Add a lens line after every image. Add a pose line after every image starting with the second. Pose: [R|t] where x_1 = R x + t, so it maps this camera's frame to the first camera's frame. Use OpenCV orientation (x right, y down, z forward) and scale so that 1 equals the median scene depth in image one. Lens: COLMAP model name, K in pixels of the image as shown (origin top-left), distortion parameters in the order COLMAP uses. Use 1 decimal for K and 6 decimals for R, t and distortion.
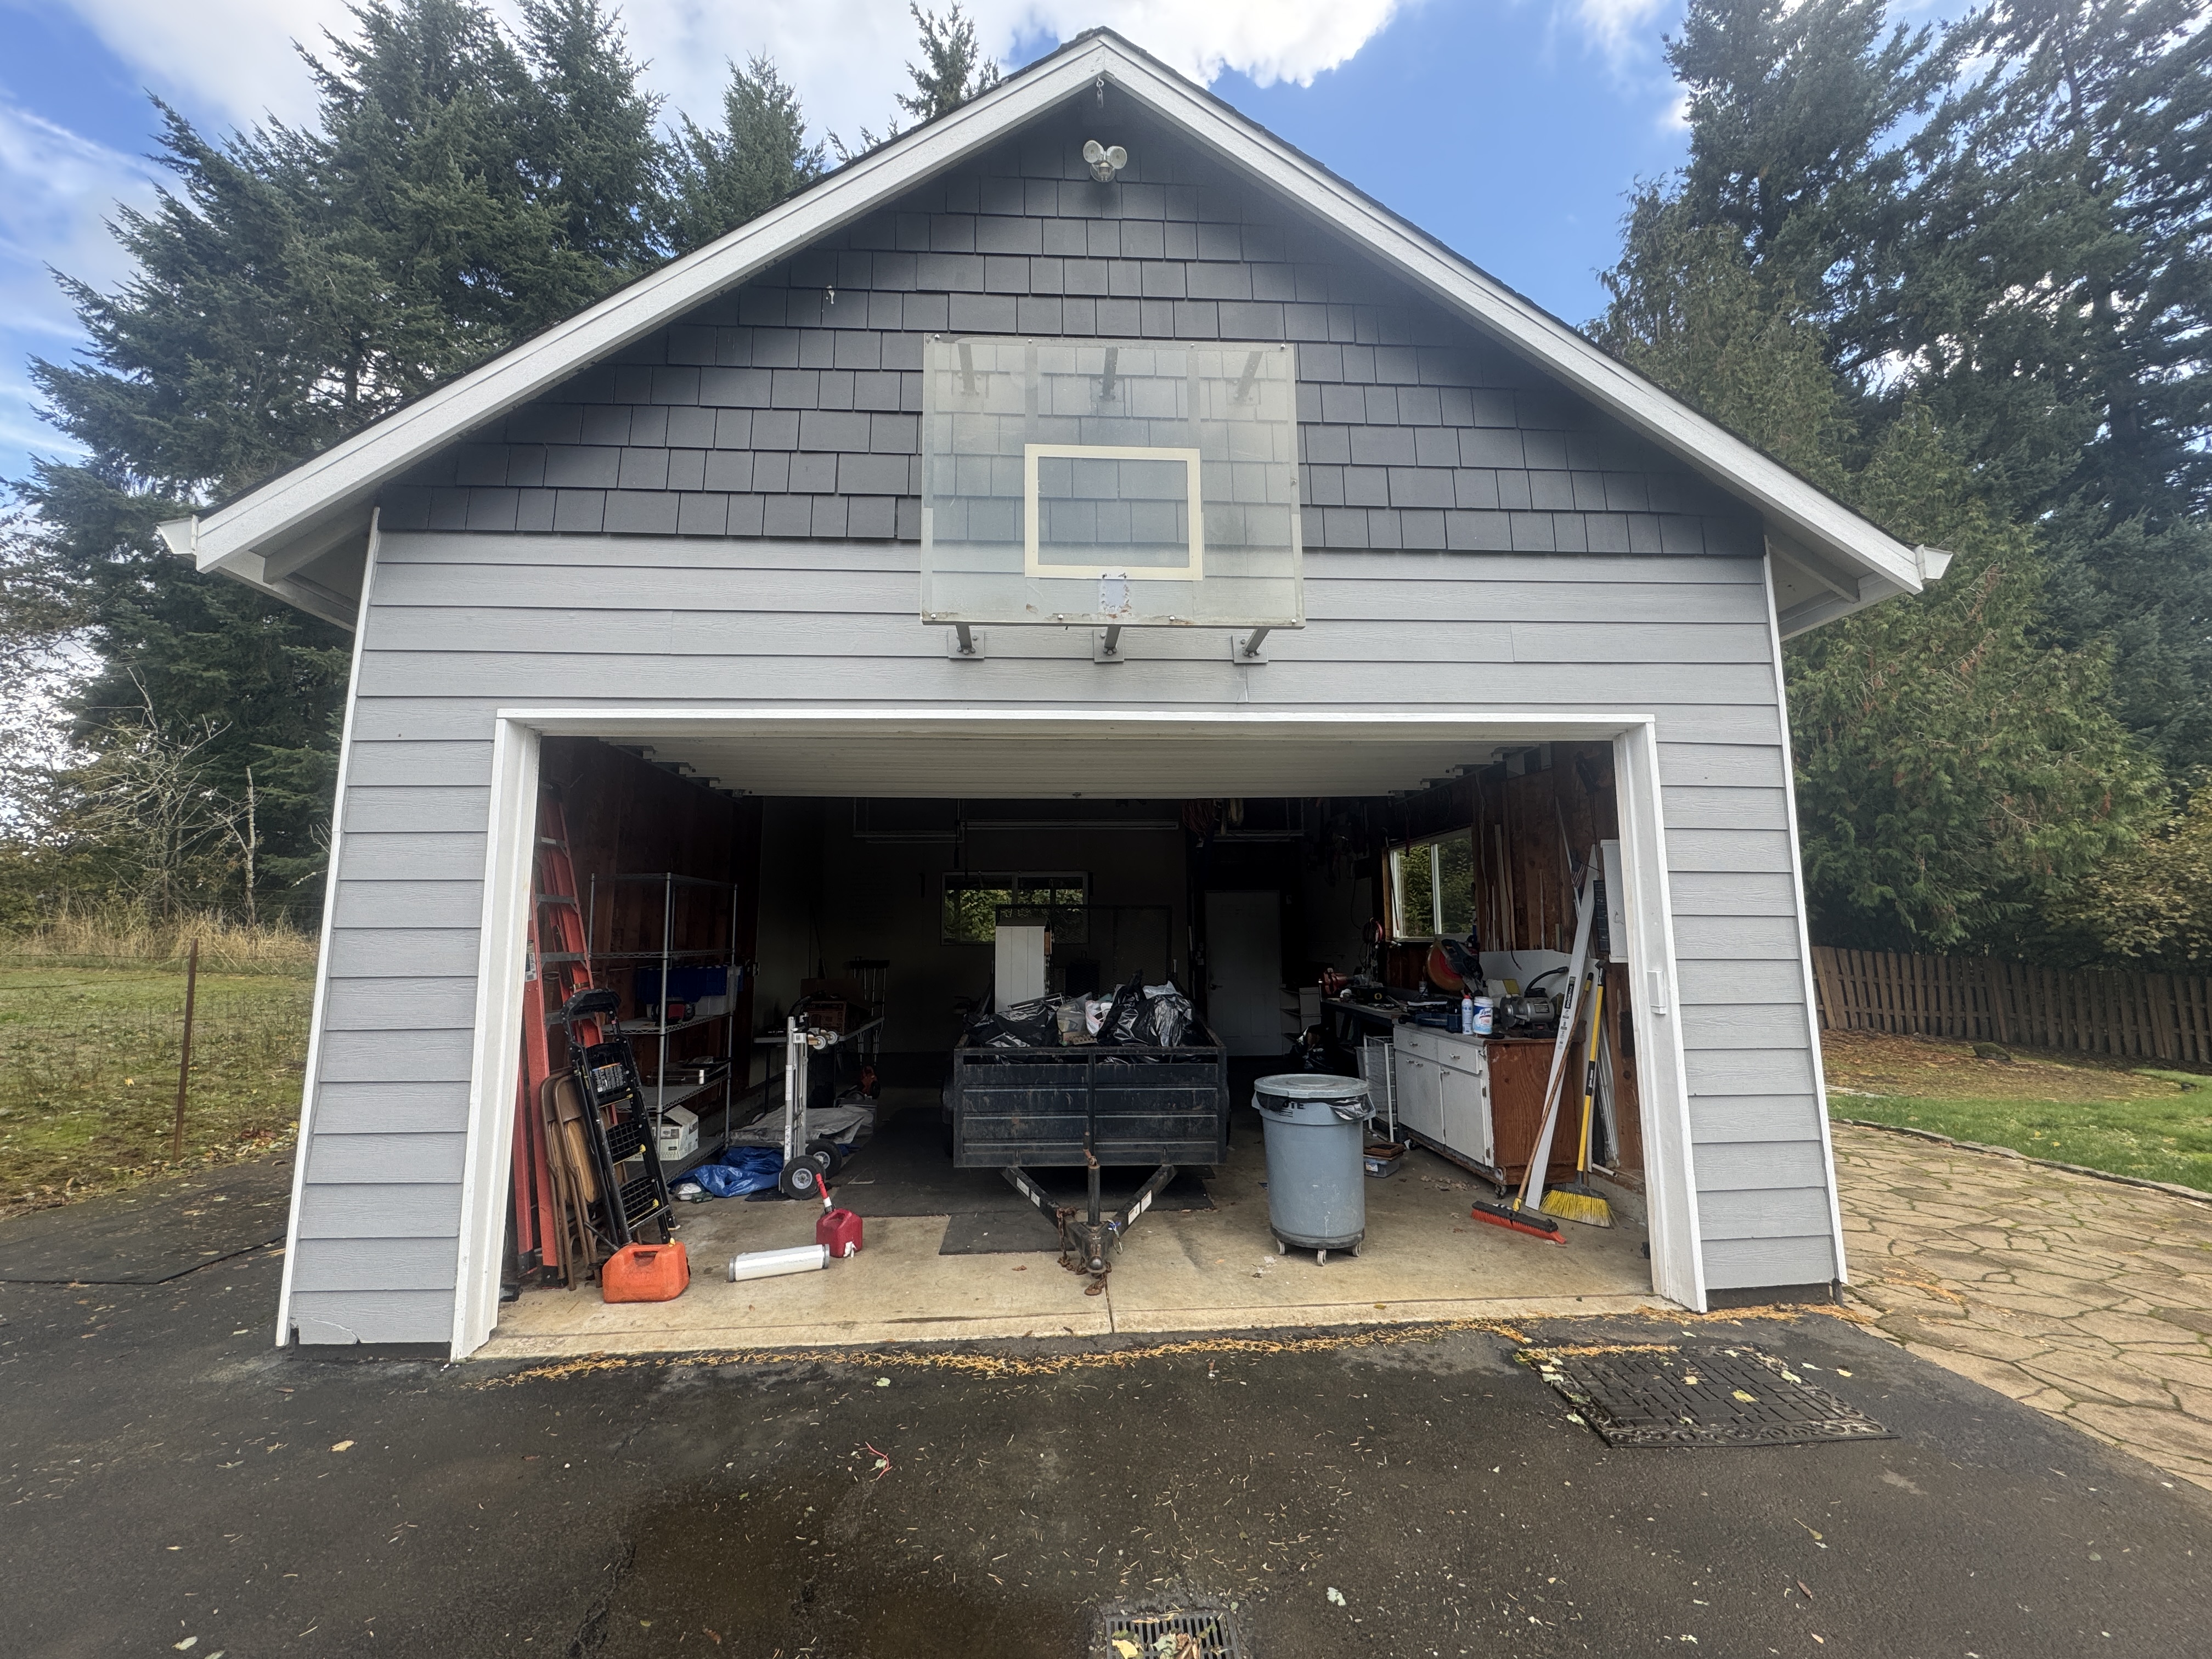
lens RADIAL K [[884.8, 0, 1101.6], [0, 884.8, 841.7], [0, 0, 1]] dist [-0.002112, 0.000638]
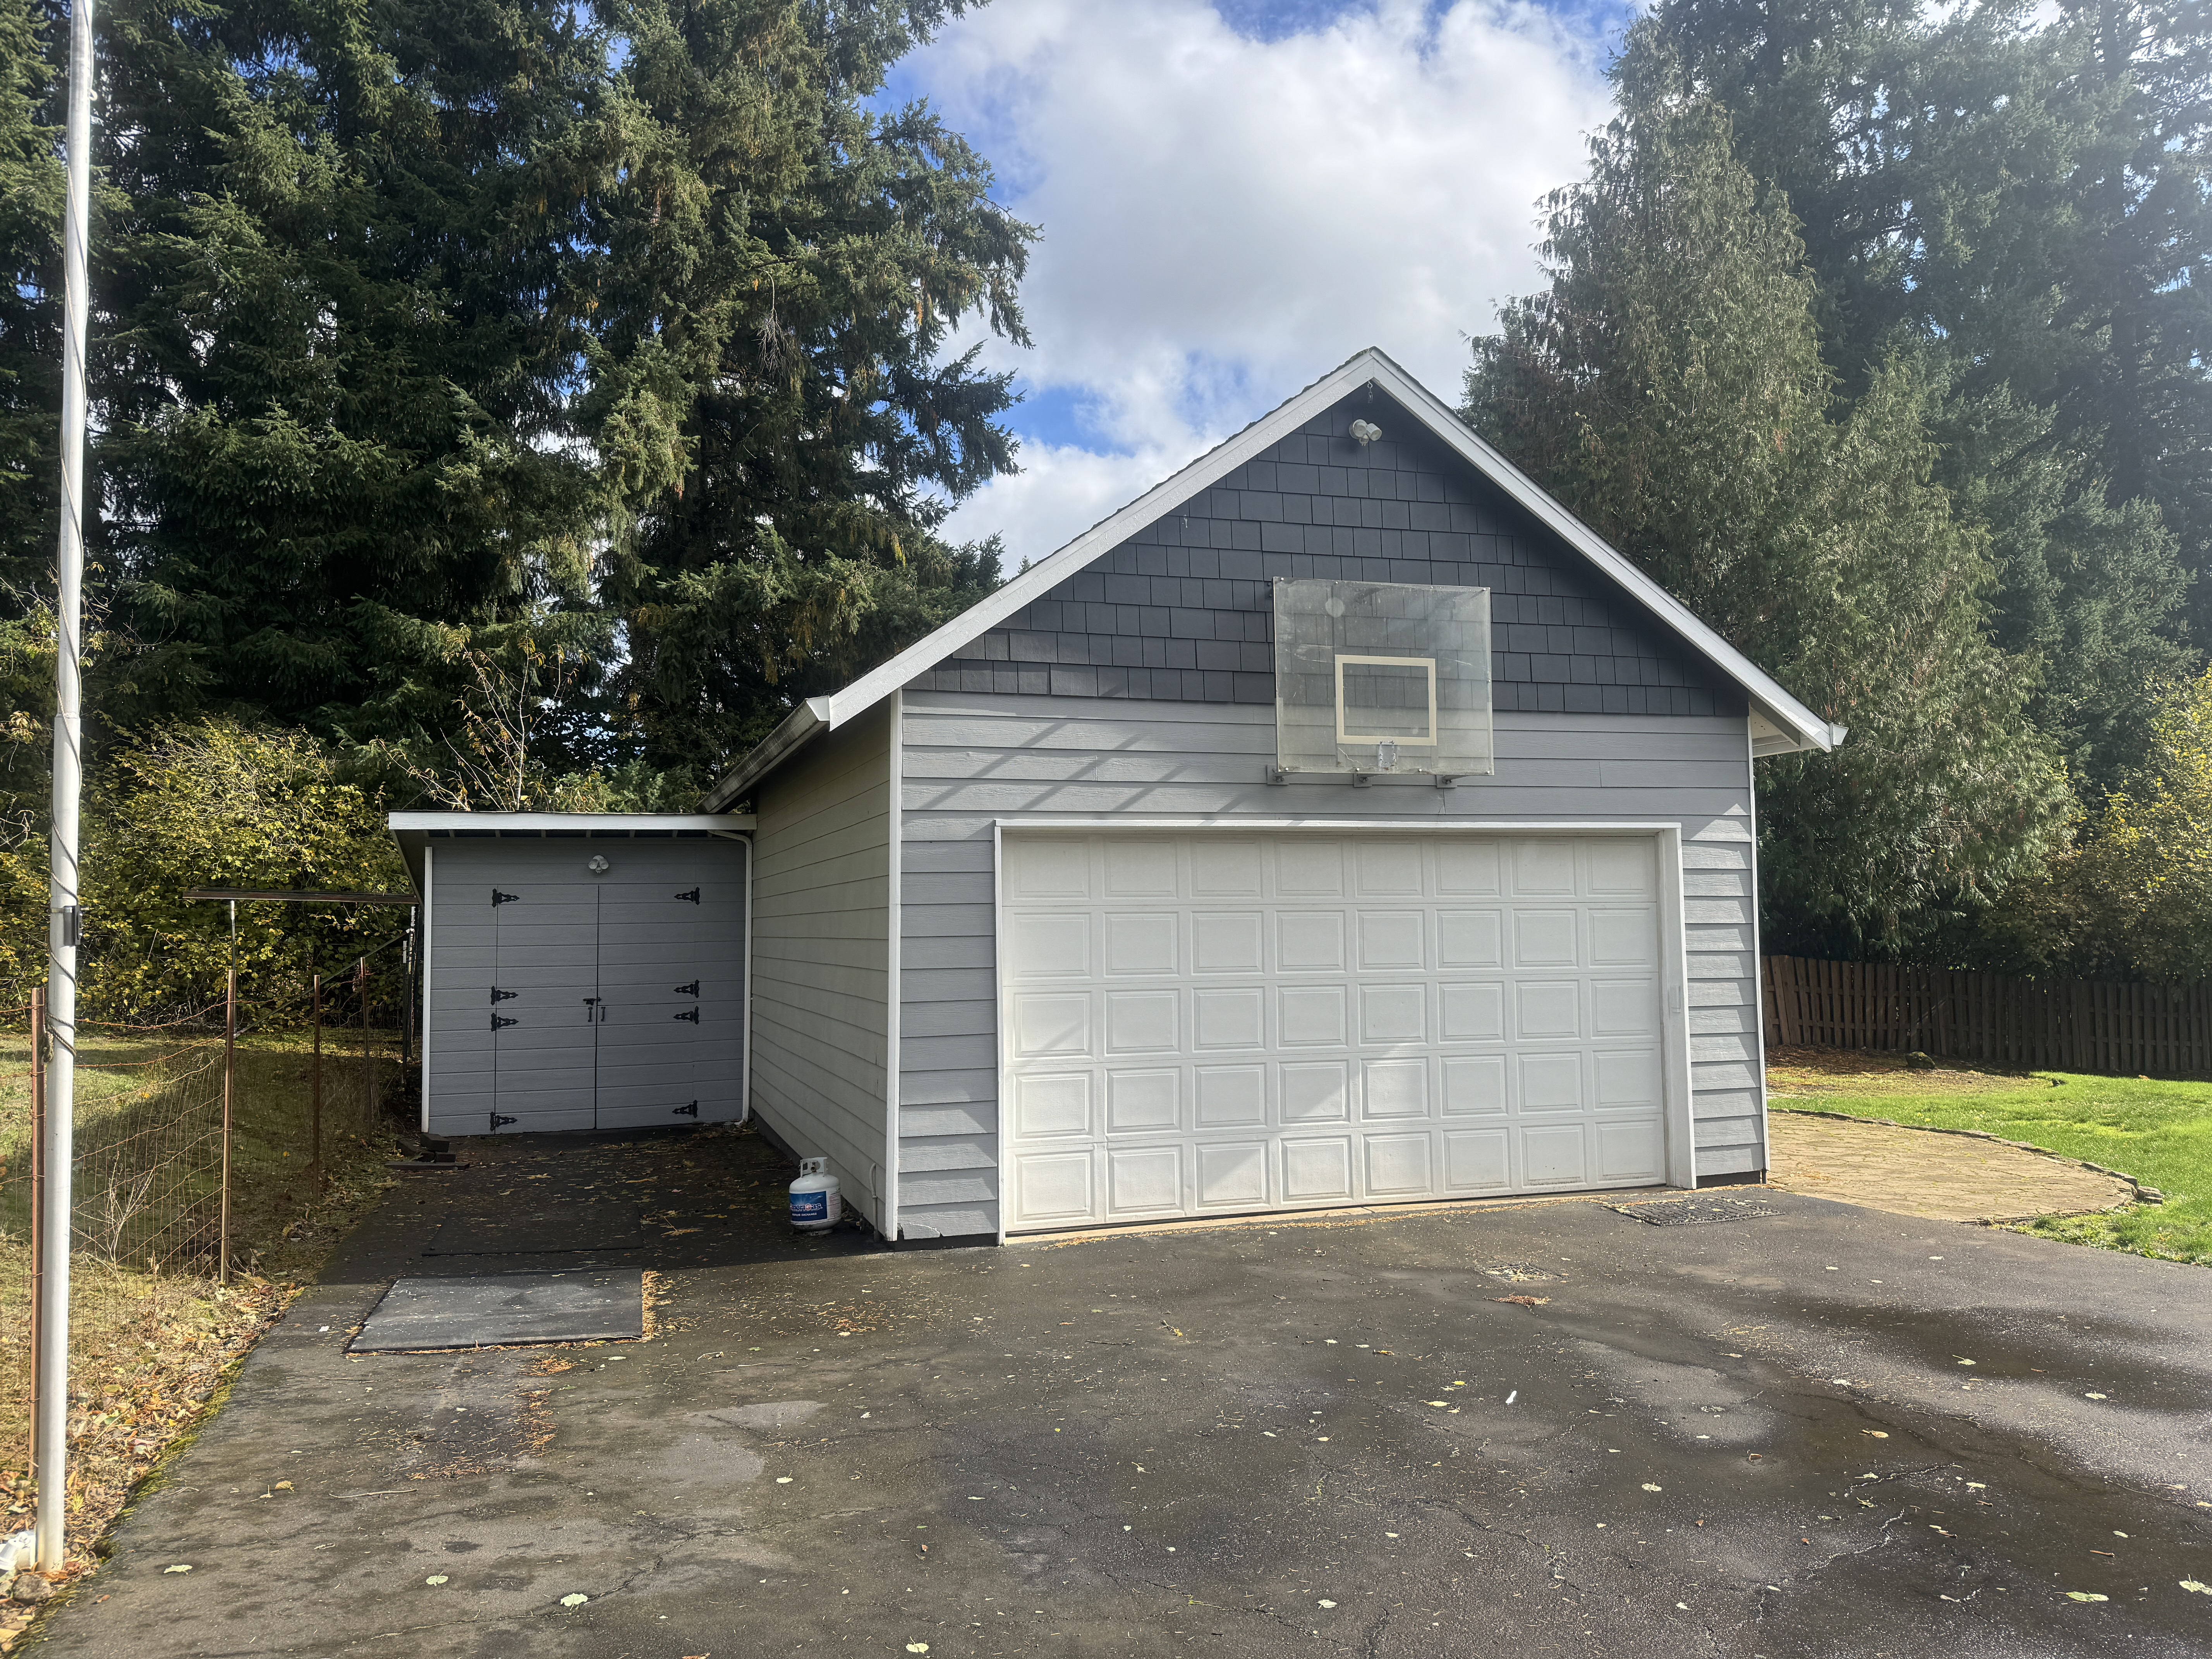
lens RADIAL K [[1549.9, 0, 1086.7], [0, 1549.9, 852.4], [0, 0, 1]] dist [-0.005981, -0.007785]
pose [[0.968026, 0.009866, 0.250654, -0.545421], [-0.024079, 0.998267, 0.053703, -0.108765], [-0.249690, -0.058021, 0.966586, -0.700020]]
